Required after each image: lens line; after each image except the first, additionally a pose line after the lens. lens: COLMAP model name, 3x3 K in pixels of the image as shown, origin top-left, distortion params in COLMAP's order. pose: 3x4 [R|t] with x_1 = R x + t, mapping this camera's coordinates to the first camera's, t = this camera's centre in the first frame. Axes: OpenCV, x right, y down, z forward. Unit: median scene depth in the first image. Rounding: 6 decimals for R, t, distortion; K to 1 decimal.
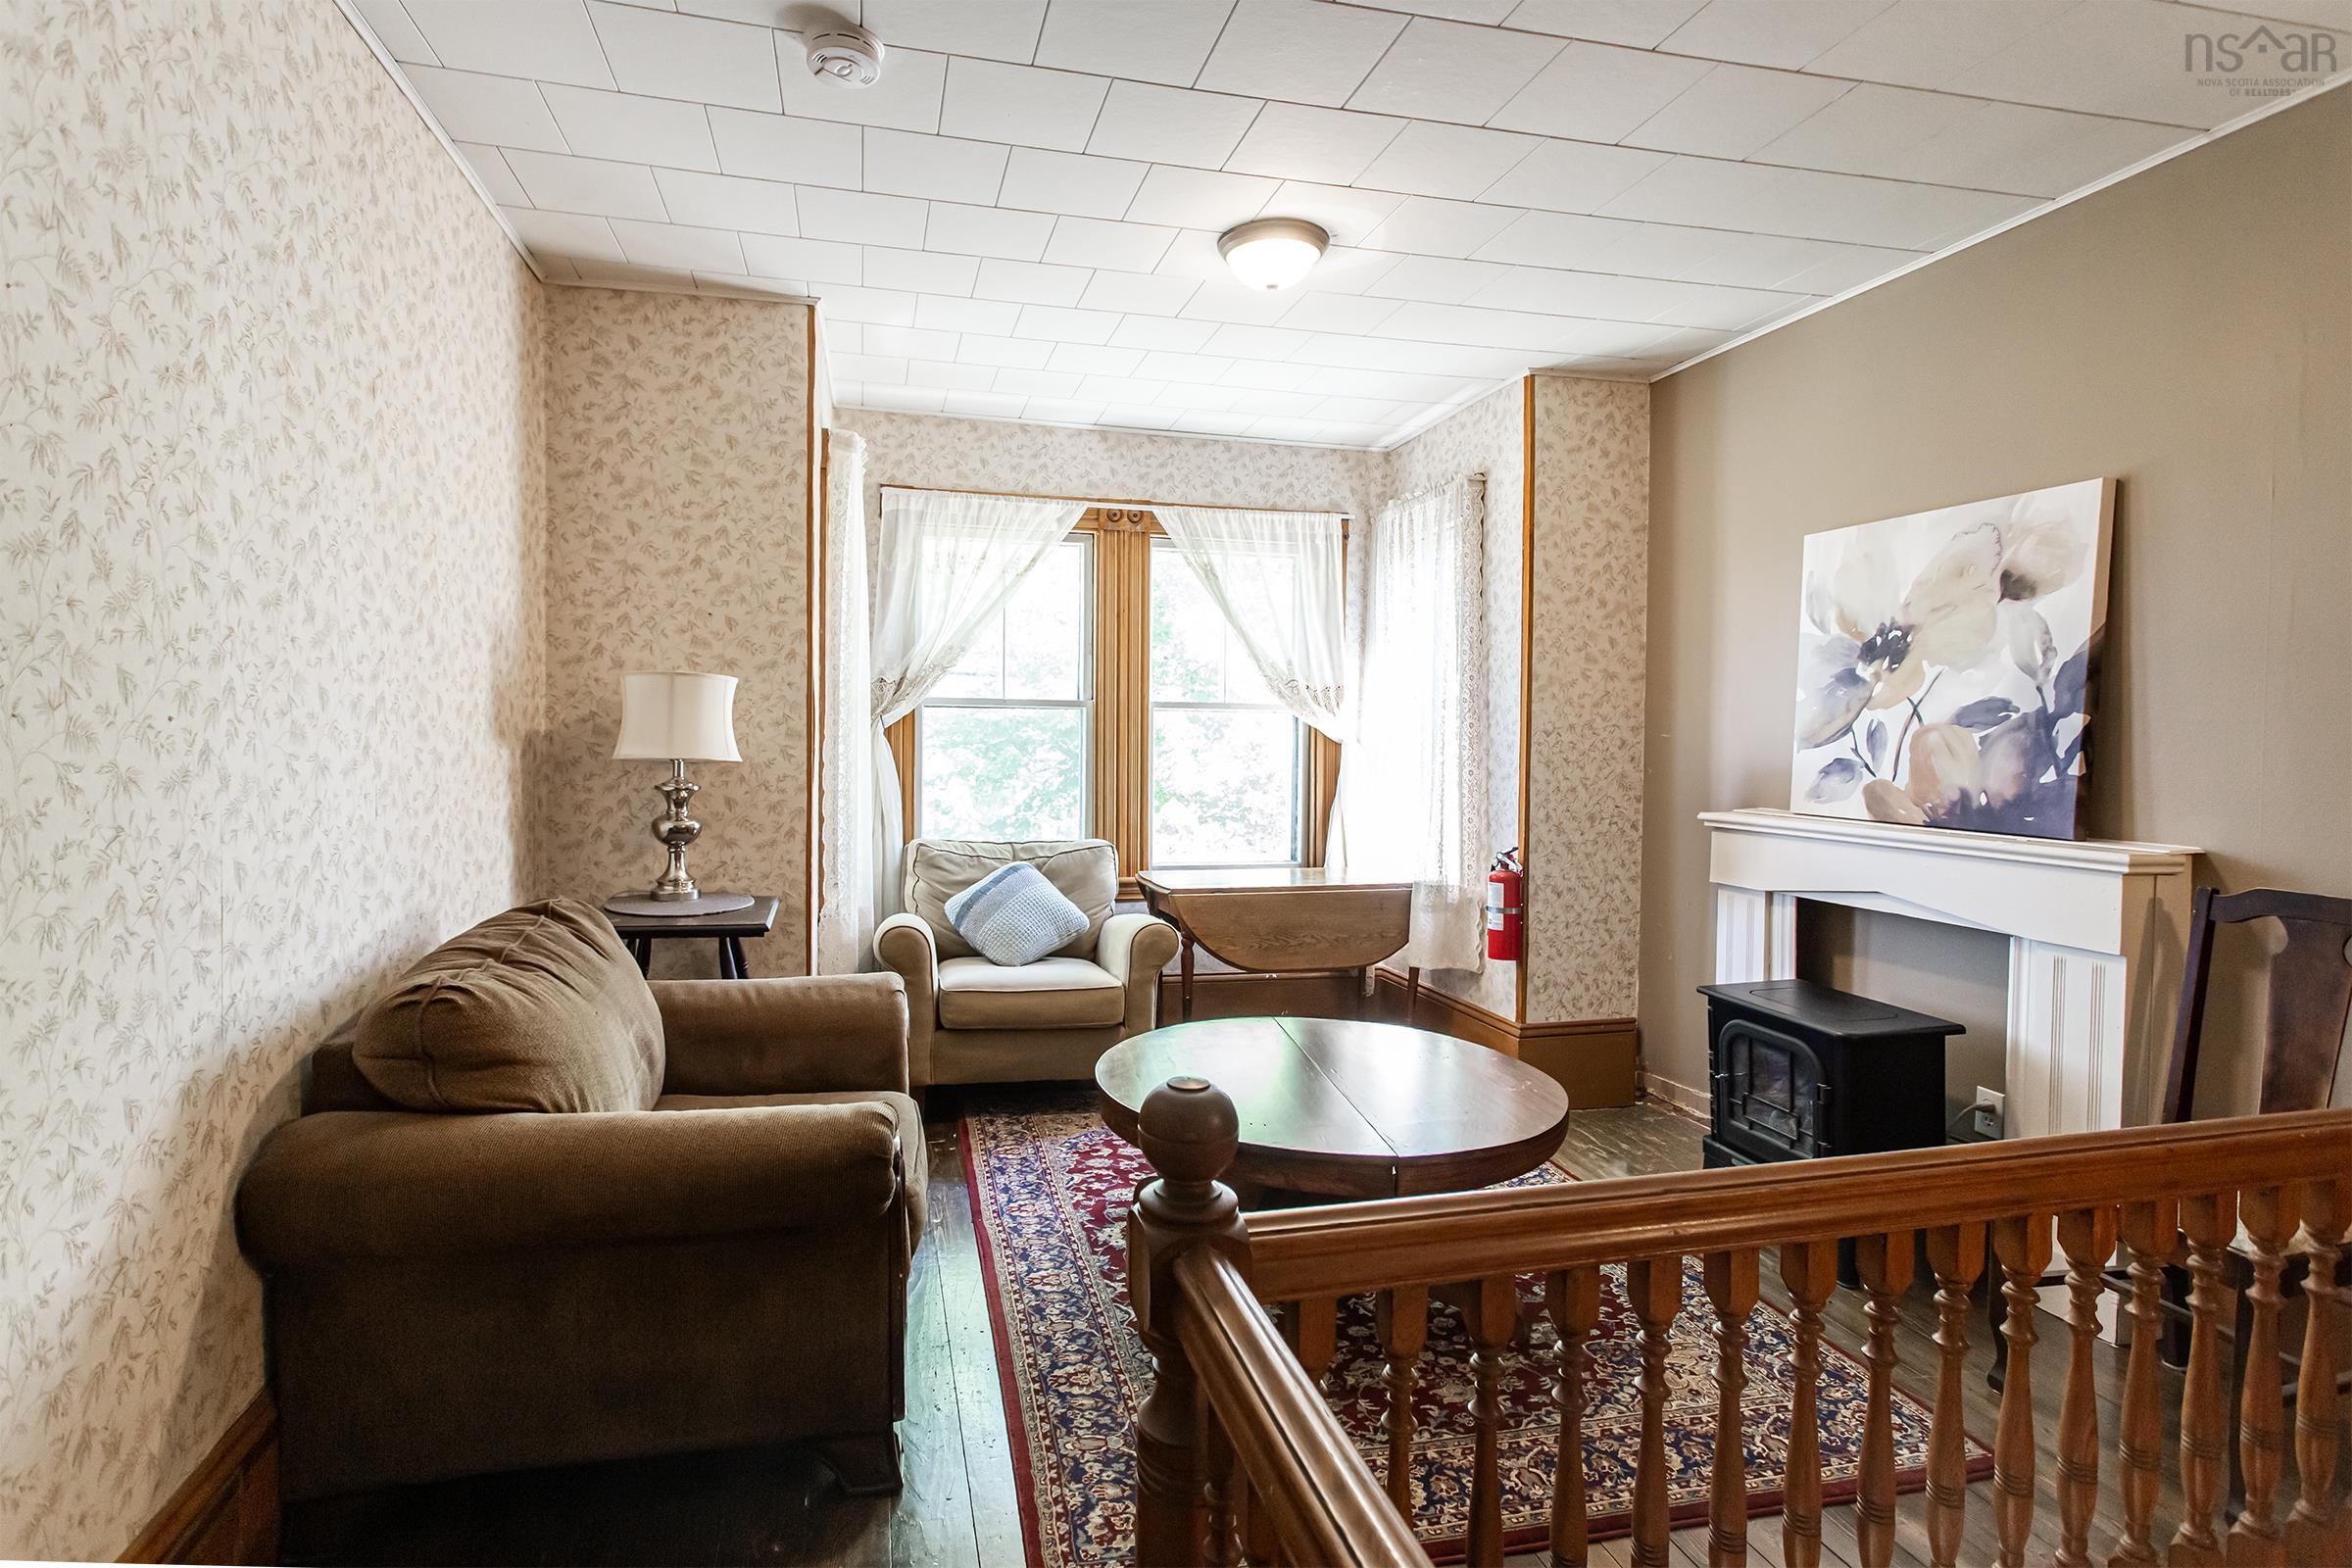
lens RADIAL K [[1172.5, 0, 1184.5], [0, 1172.5, 771.4], [0, 0, 1]] dist [0.000237, 0.000068]
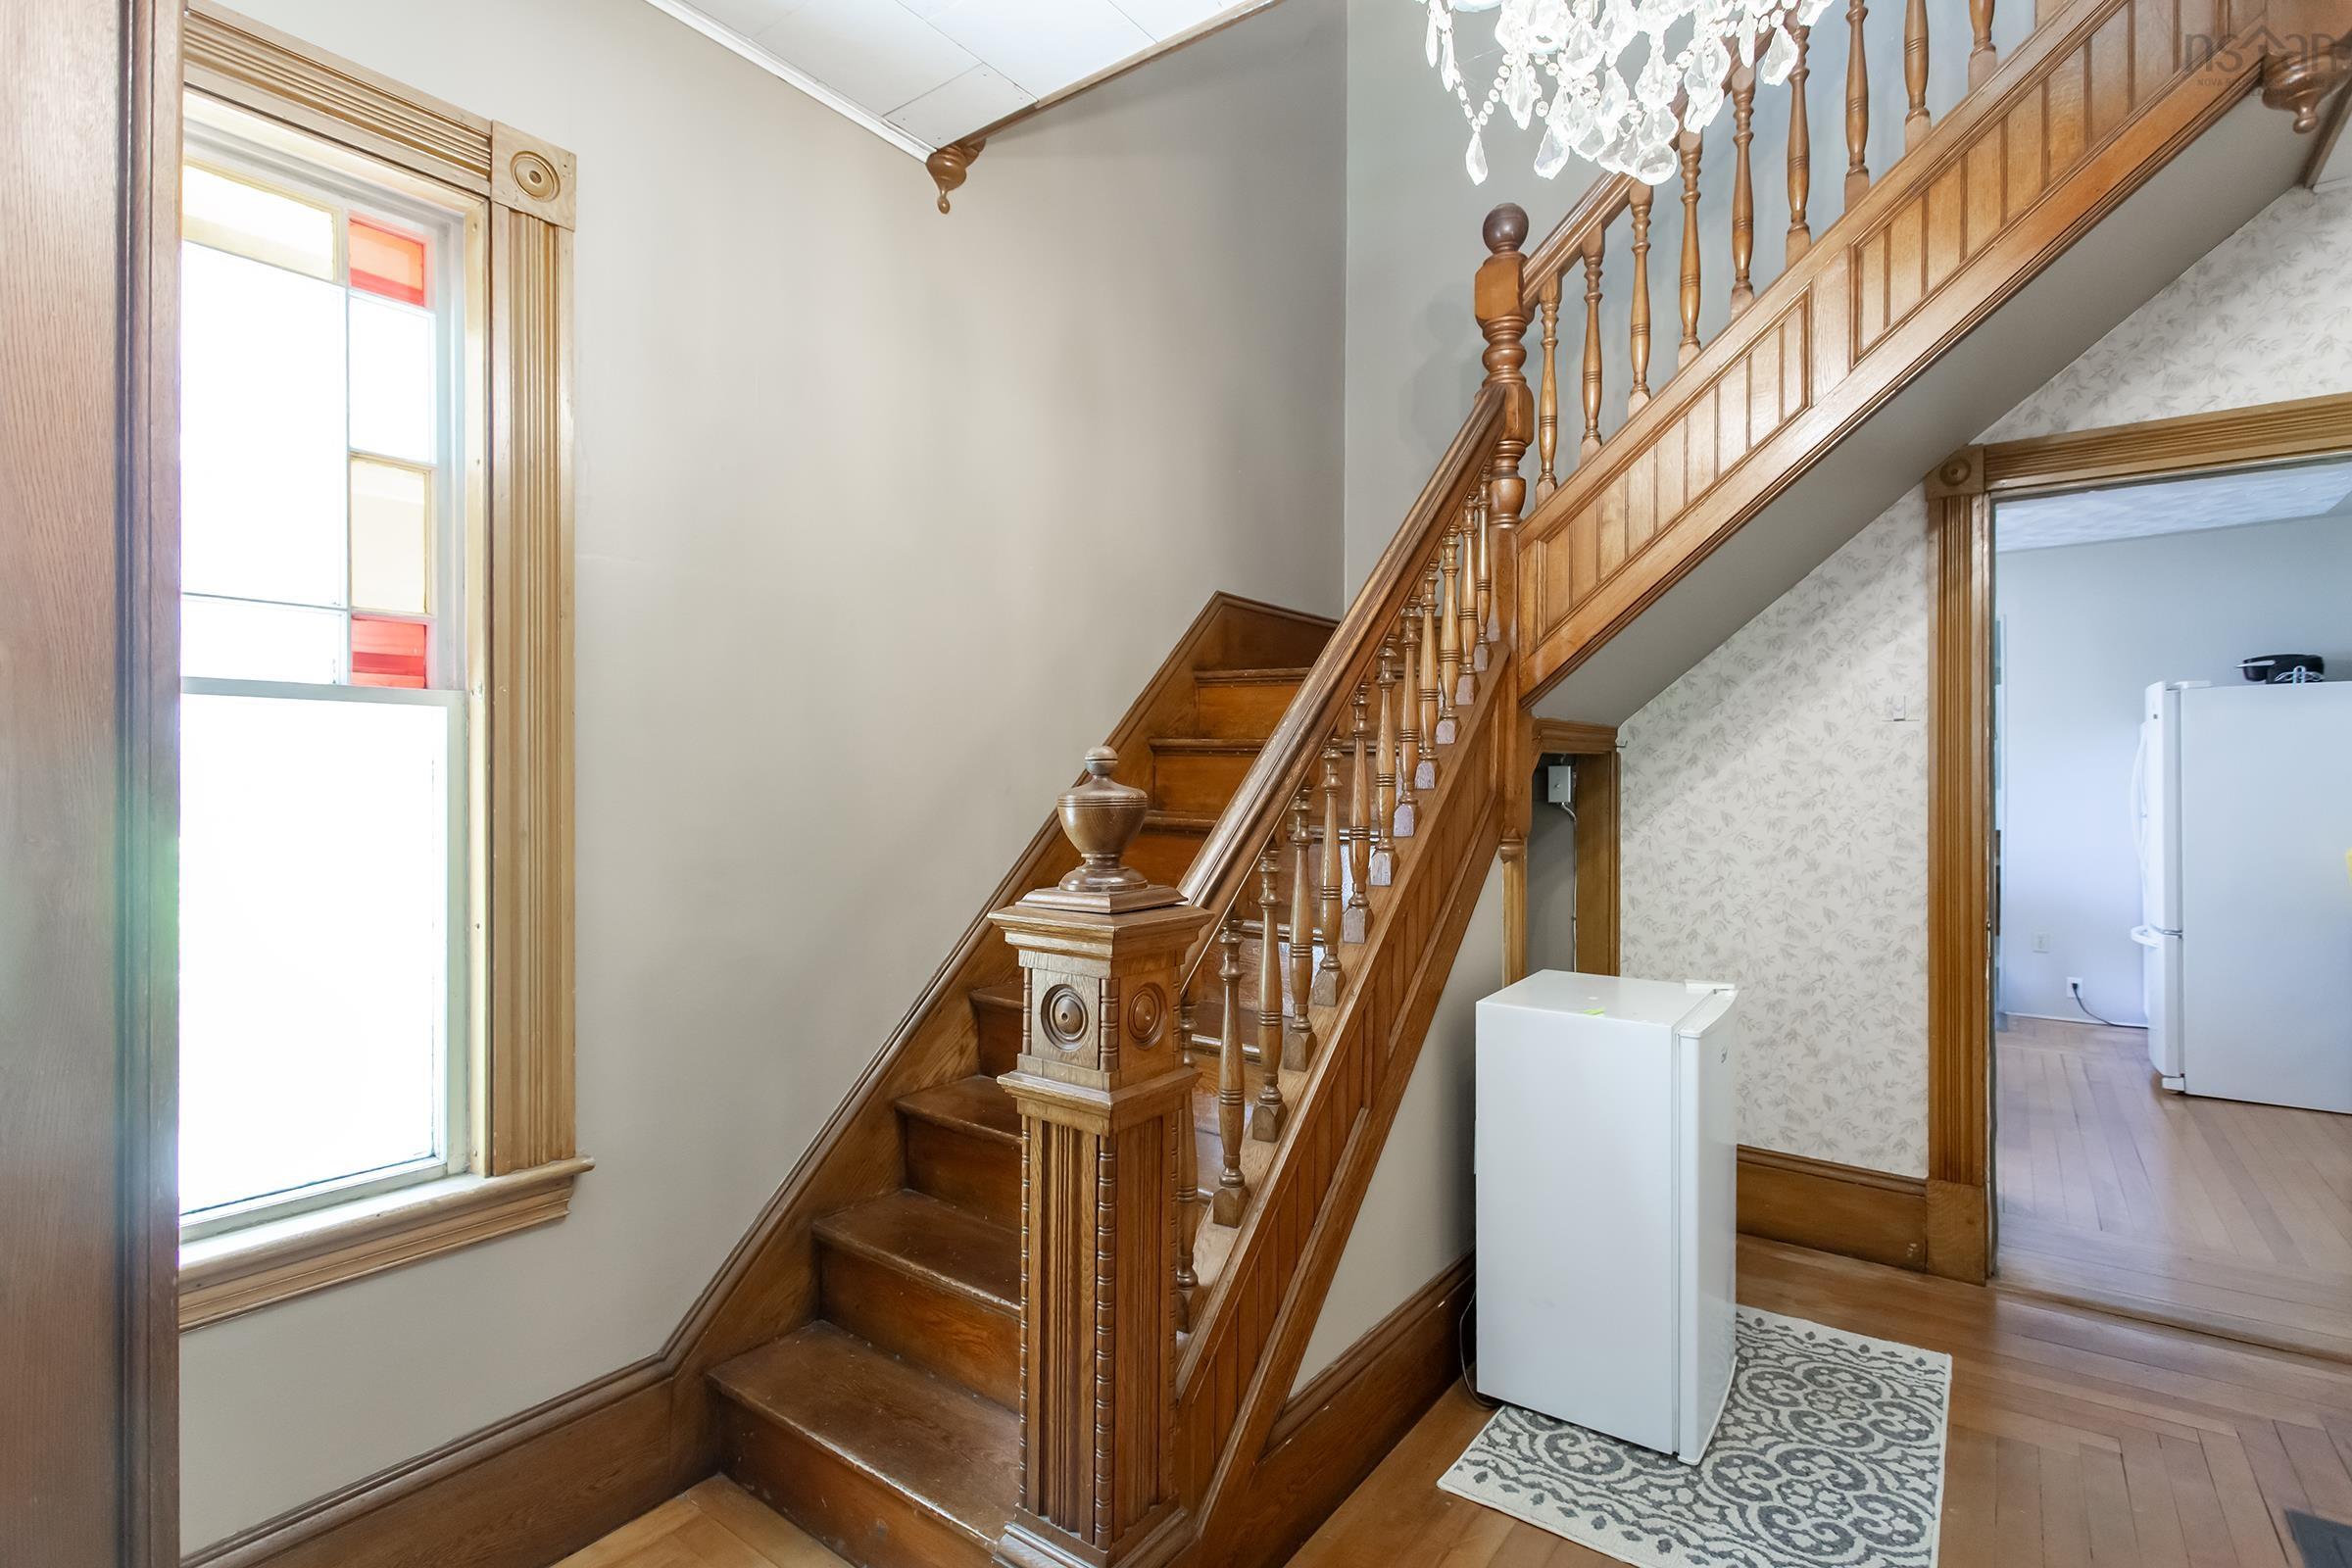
lens RADIAL K [[1172.5, 0, 1184.5], [0, 1172.5, 771.4], [0, 0, 1]] dist [0.000237, 0.000068]
pose [[0.642728, -0.015818, -0.765931, 0.003757], [-0.017715, 0.999213, -0.035501, -0.204839], [0.765889, 0.036386, 0.641942, -0.007573]]
